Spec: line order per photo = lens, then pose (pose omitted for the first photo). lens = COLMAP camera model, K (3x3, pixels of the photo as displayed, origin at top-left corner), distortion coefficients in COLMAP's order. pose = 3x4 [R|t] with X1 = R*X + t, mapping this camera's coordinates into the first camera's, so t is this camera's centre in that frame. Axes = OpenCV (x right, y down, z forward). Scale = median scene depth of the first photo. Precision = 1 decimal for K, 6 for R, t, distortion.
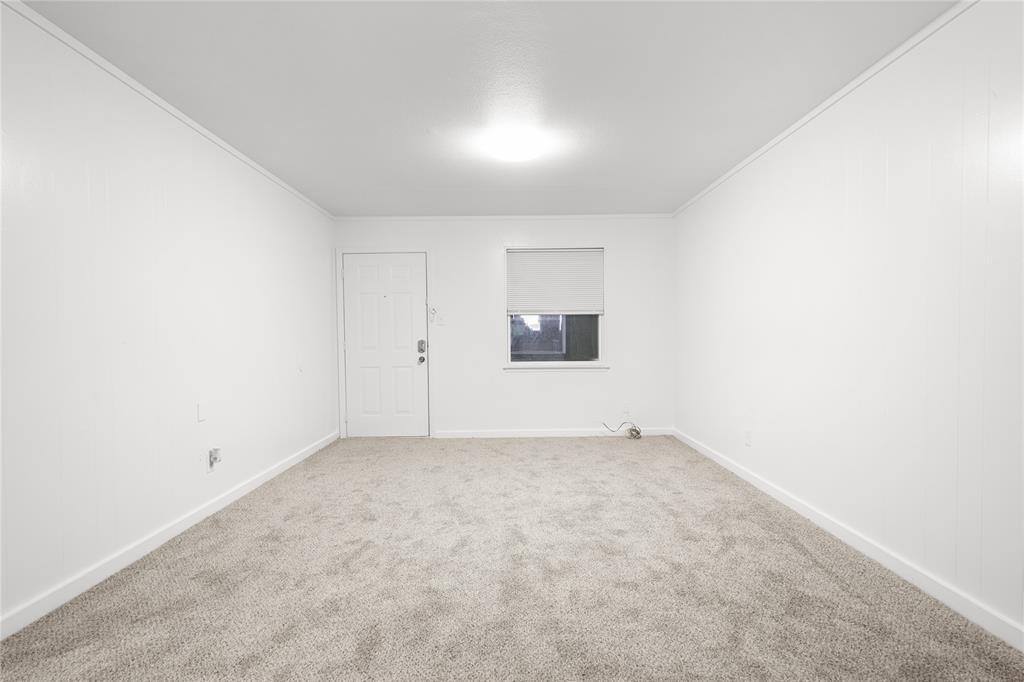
lens RADIAL K [[489.8, 0, 513.5], [0, 489.8, 350.7], [0, 0, 1]] dist [0.000221, 0.000188]
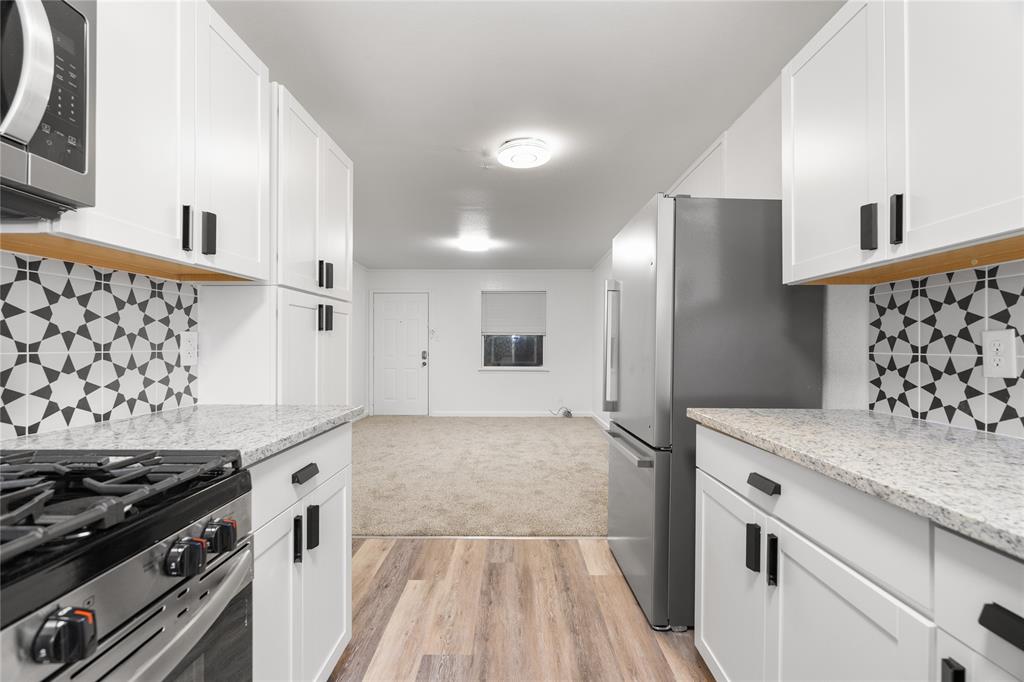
lens RADIAL K [[484.1, 0, 514.9], [0, 484.1, 344.8], [0, 0, 1]] dist [-0.000895, 0.000508]
pose [[0.999759, 0.013307, -0.017455, 0.125668], [-0.013889, 0.999338, -0.033626, 0.005889], [0.016996, 0.033860, 0.999282, -0.521954]]
